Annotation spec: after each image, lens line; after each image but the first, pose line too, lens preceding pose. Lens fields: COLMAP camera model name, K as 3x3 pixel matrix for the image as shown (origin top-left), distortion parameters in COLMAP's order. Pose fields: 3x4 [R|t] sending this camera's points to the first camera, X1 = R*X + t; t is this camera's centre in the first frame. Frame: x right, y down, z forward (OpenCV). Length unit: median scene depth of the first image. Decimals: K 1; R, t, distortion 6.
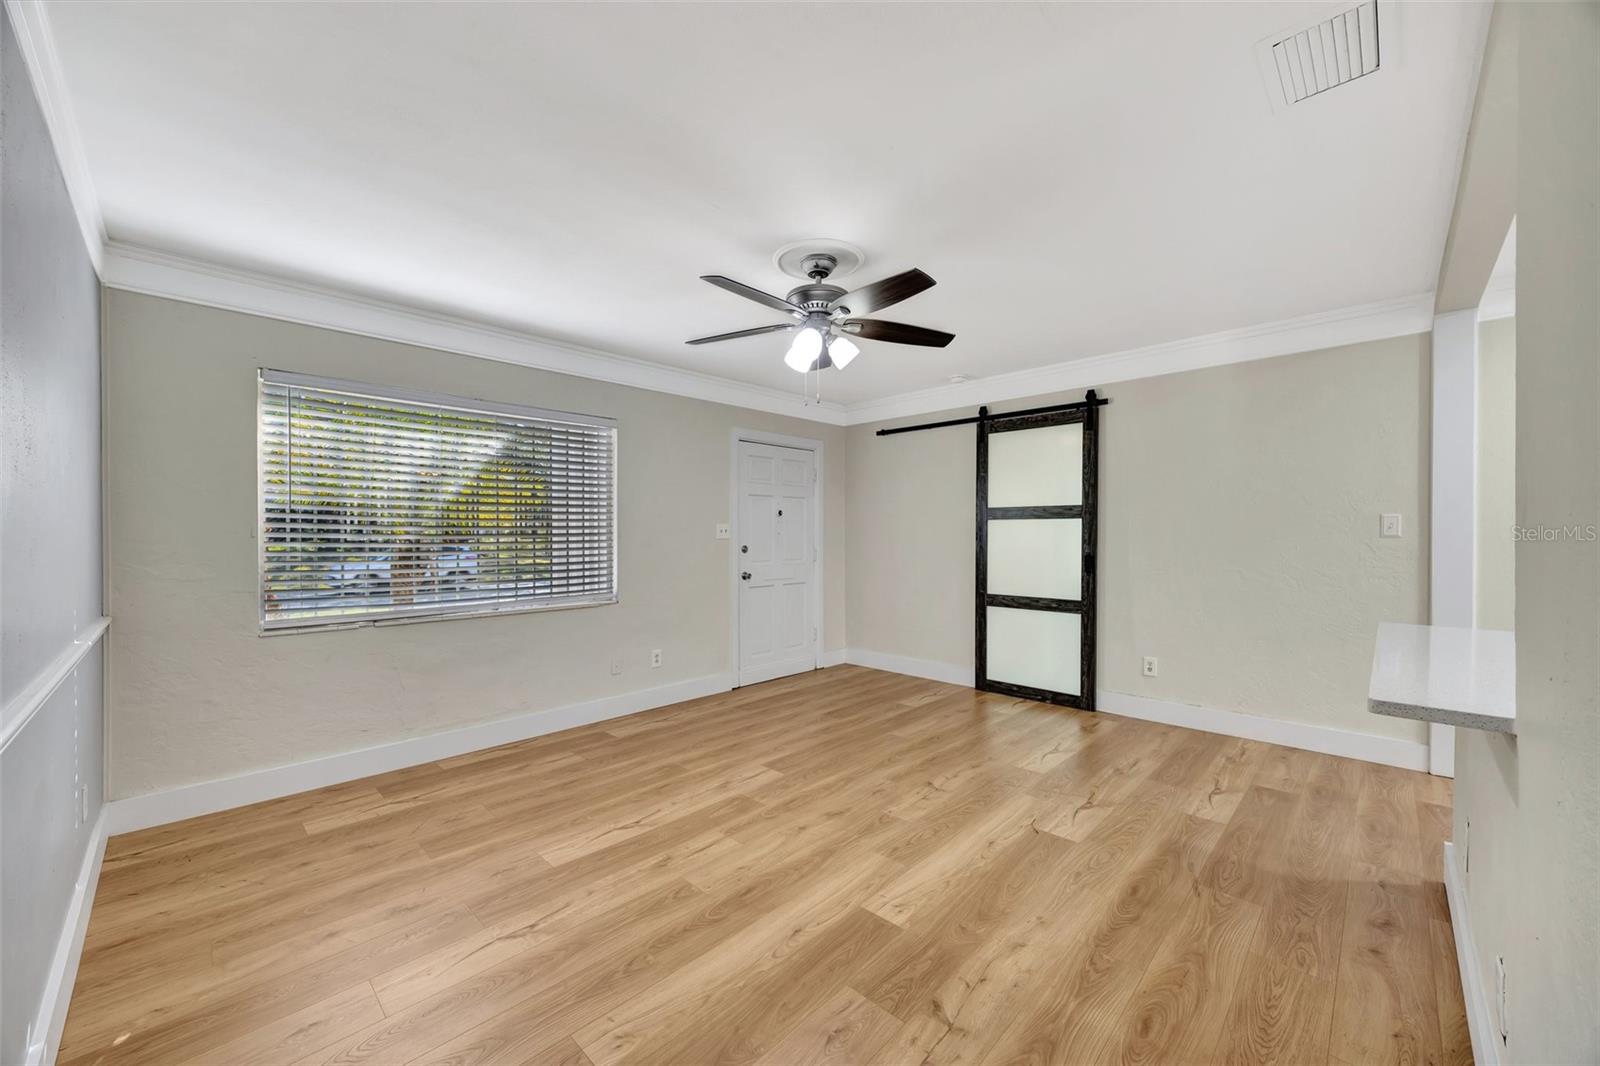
lens RADIAL K [[610.2, 0, 795.3], [0, 610.2, 547.9], [0, 0, 1]] dist [0.000354, -0.000438]
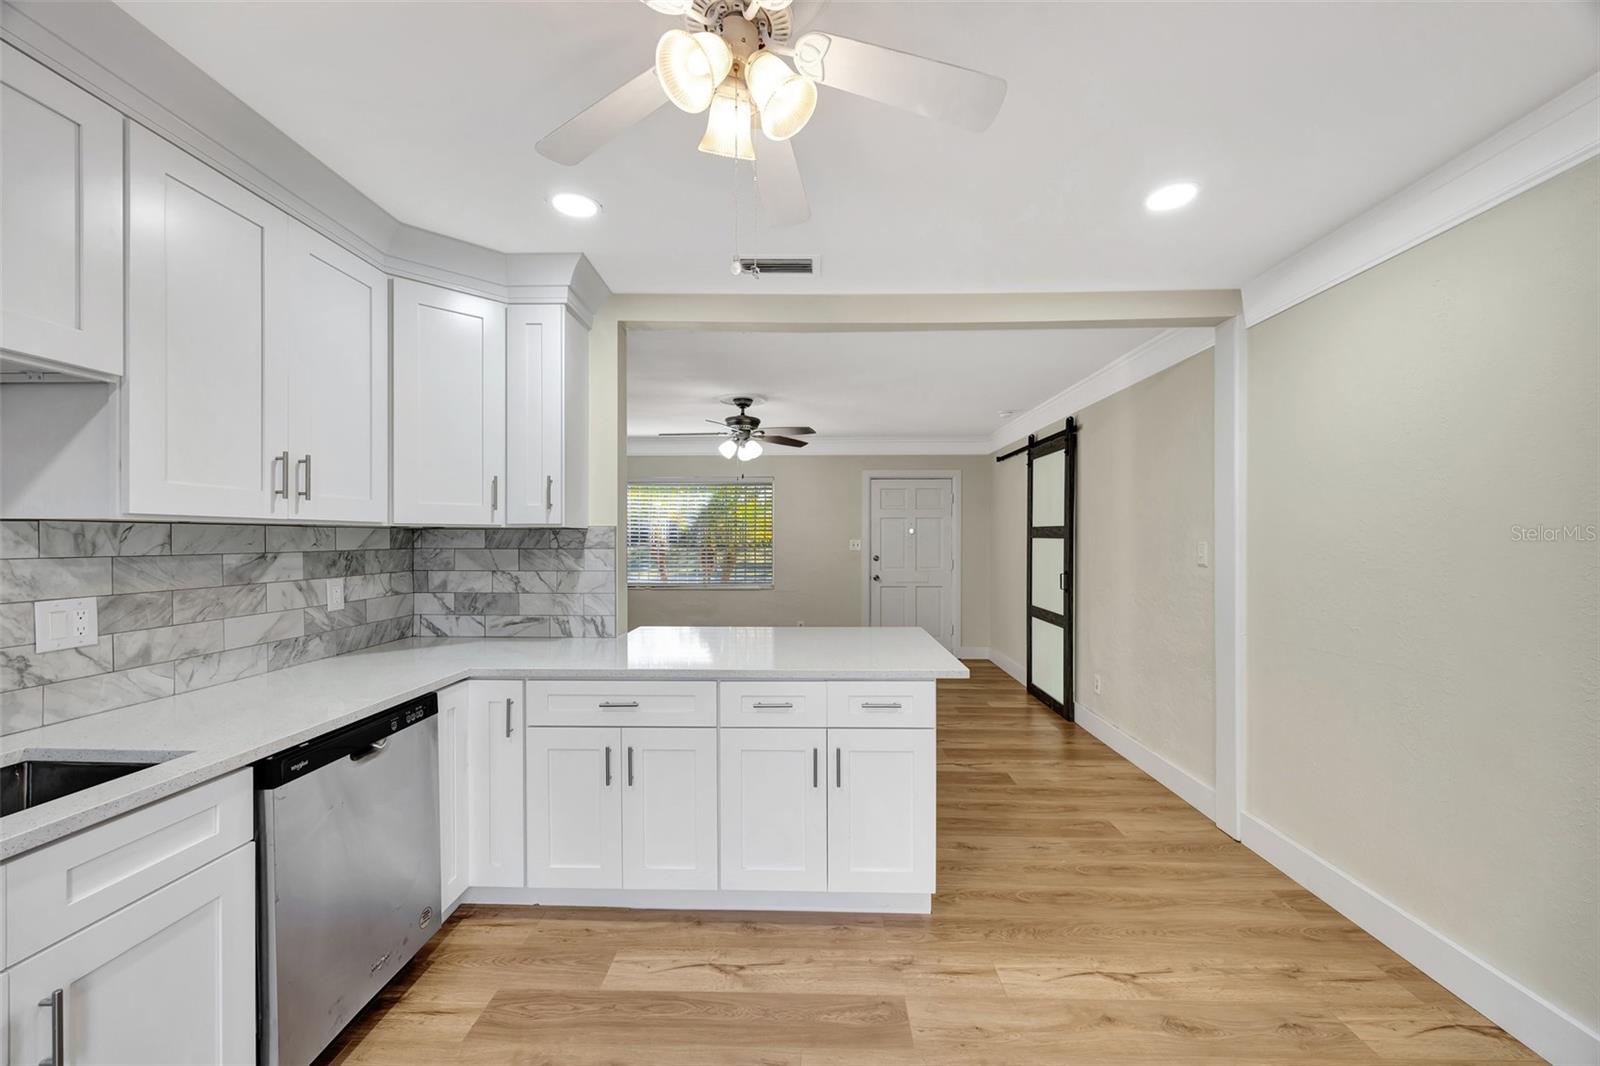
lens RADIAL K [[610.2, 0, 794.1], [0, 610.2, 544.1], [0, 0, 1]] dist [0.000354, -0.000438]
pose [[0.670137, 0.015004, -0.742086, 1.321691], [-0.021060, 0.999777, 0.001195, -0.043139], [0.741939, 0.014827, 0.670304, -0.091651]]
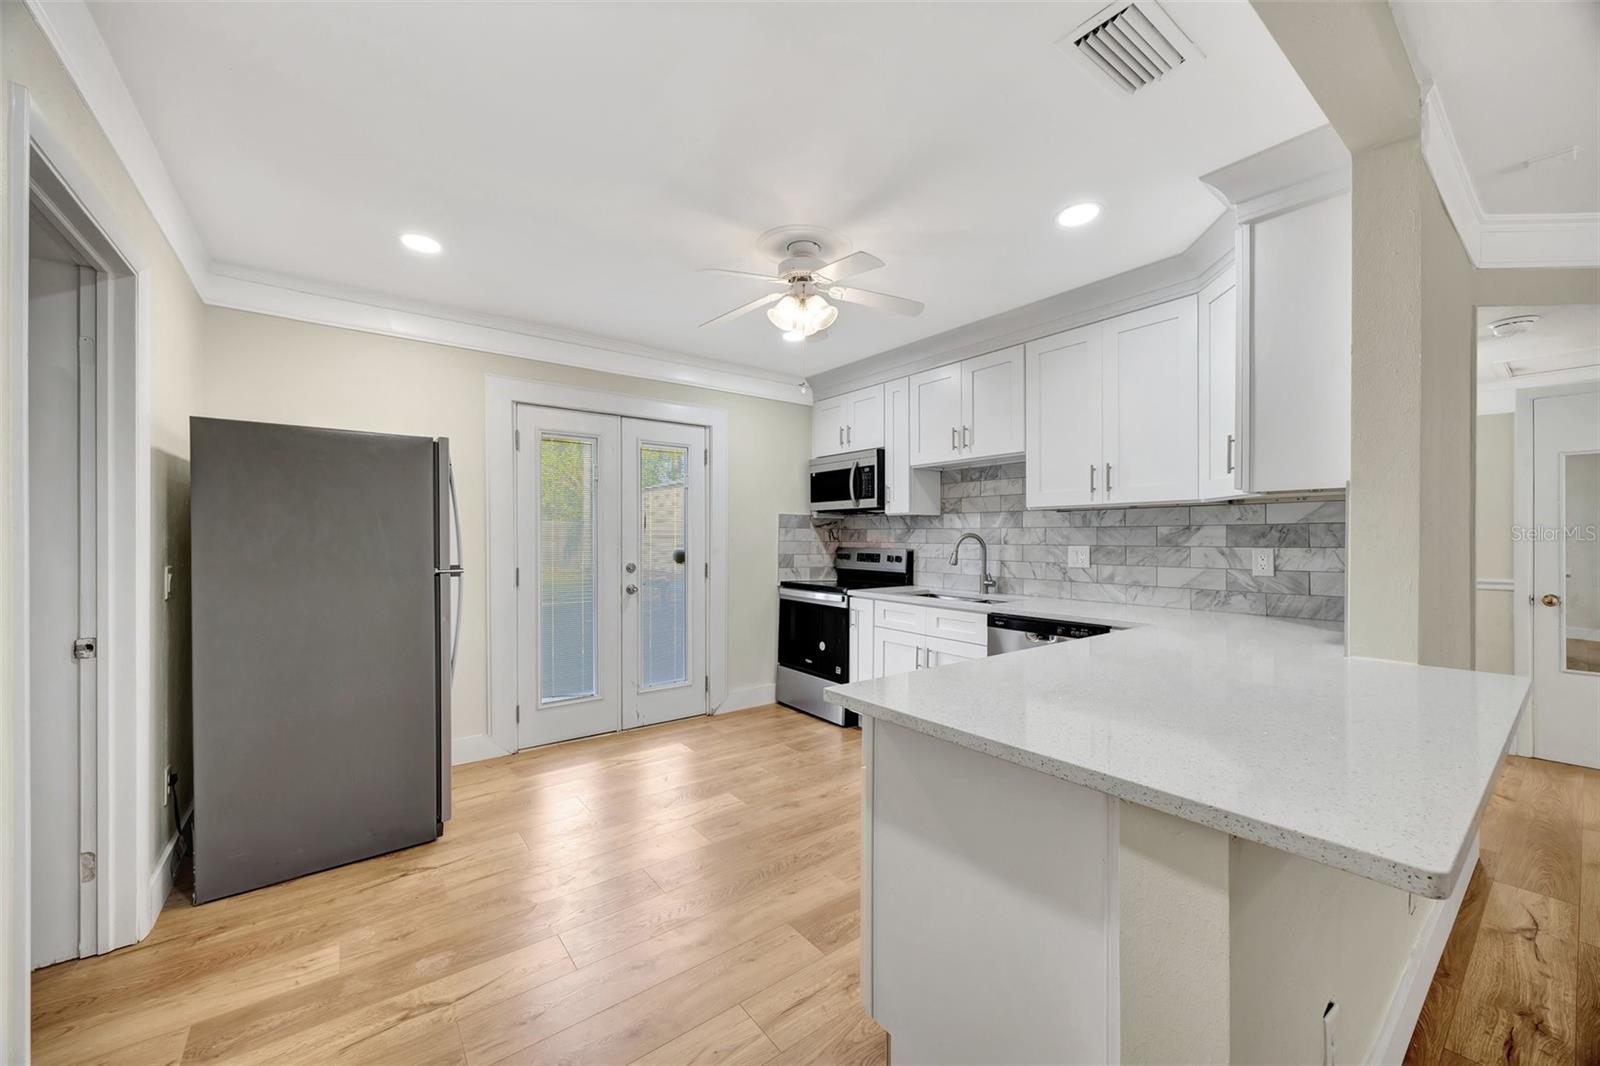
lens RADIAL K [[610.2, 0, 798.4], [0, 610.2, 540.6], [0, 0, 1]] dist [0.000354, -0.000438]
pose [[-0.988511, 0.006867, 0.150993, 0.891353], [0.010531, 0.999669, 0.023479, -0.025282], [-0.150782, 0.024799, -0.988256, 0.979368]]
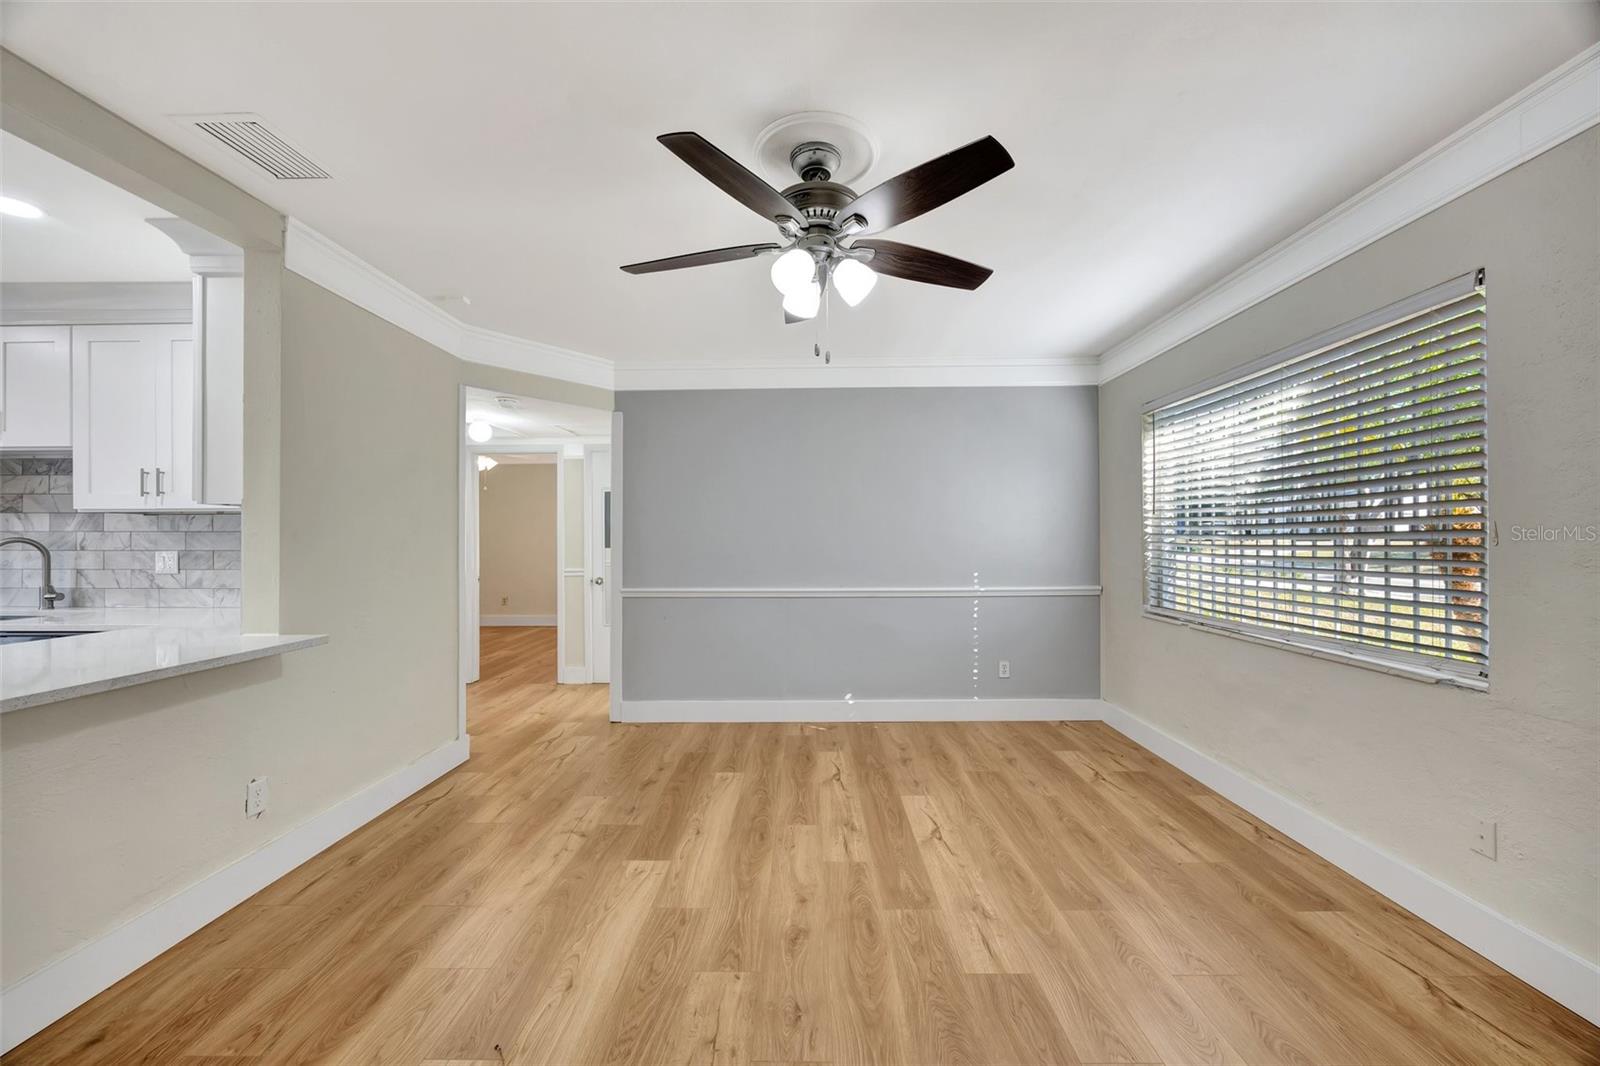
lens RADIAL K [[610.2, 0, 793.6], [0, 610.2, 534.1], [0, 0, 1]] dist [0.000354, -0.000438]
pose [[-0.729442, 0.002224, -0.684039, 0.483912], [-0.004647, 0.999956, 0.008207, -0.027896], [0.684027, 0.009166, -0.729400, 1.332914]]
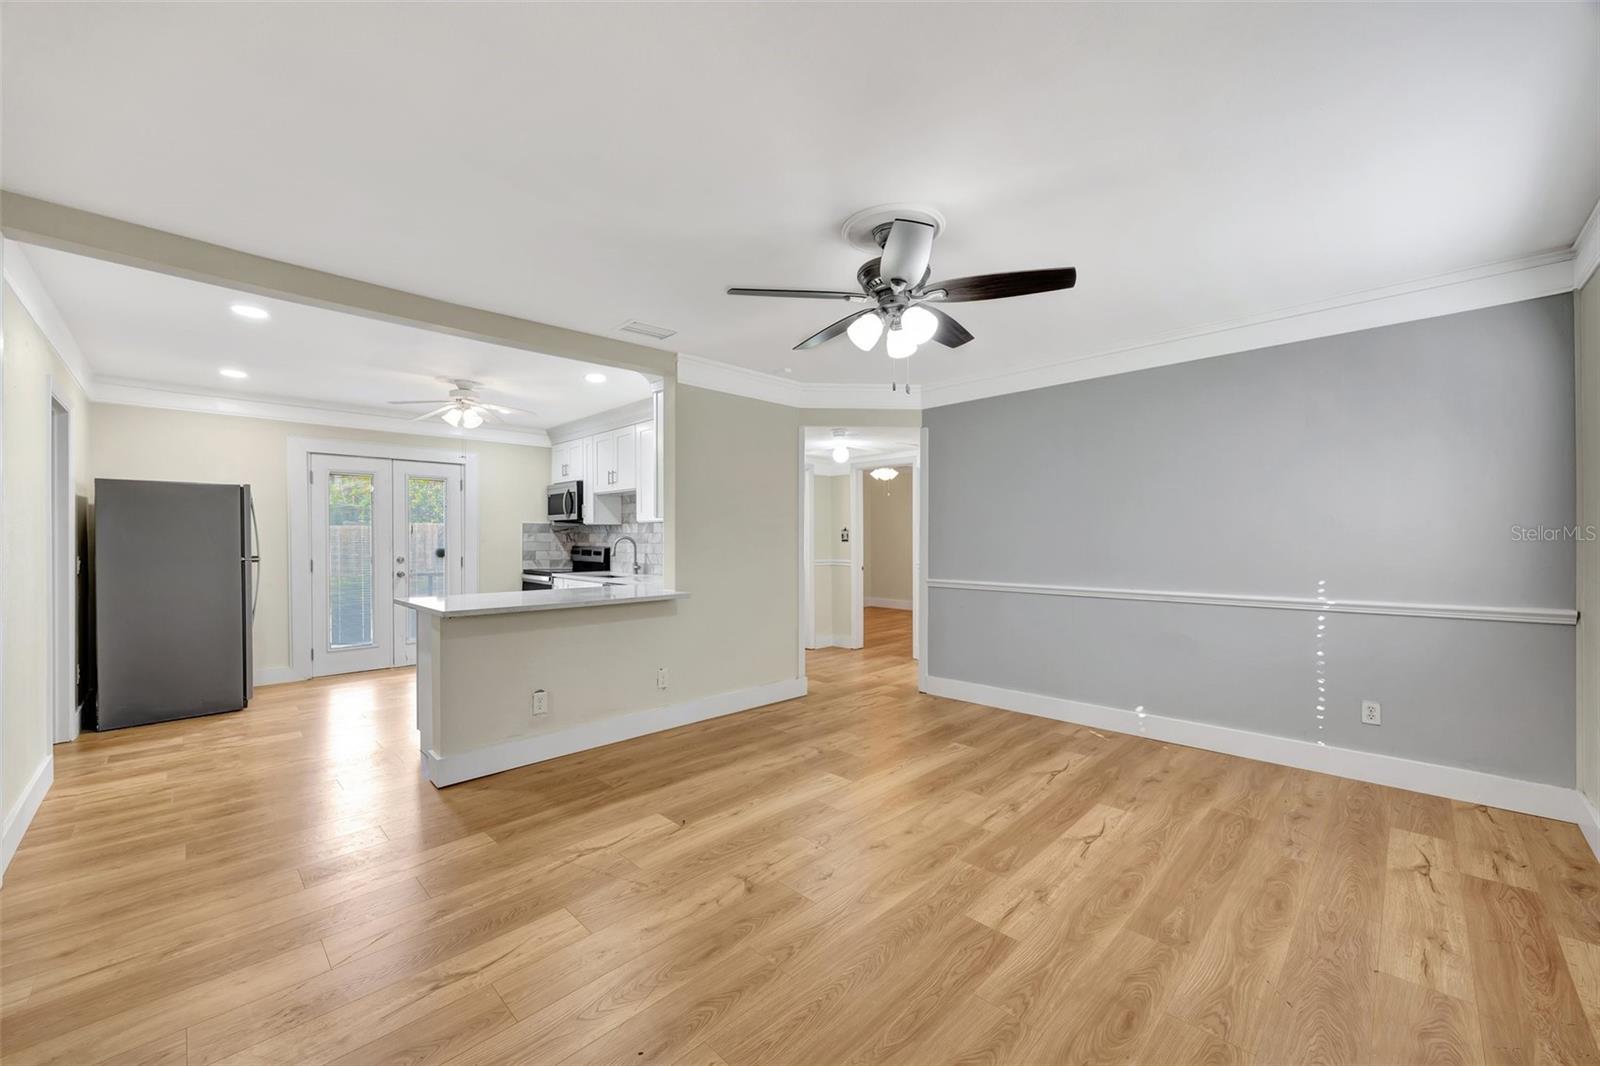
lens RADIAL K [[610.2, 0, 792.1], [0, 610.2, 543.4], [0, 0, 1]] dist [0.000354, -0.000438]
pose [[-0.999788, 0.009639, 0.018182, 0.151465], [0.010170, 0.999517, 0.029361, -0.038146], [-0.017890, 0.029540, -0.999403, 1.680996]]
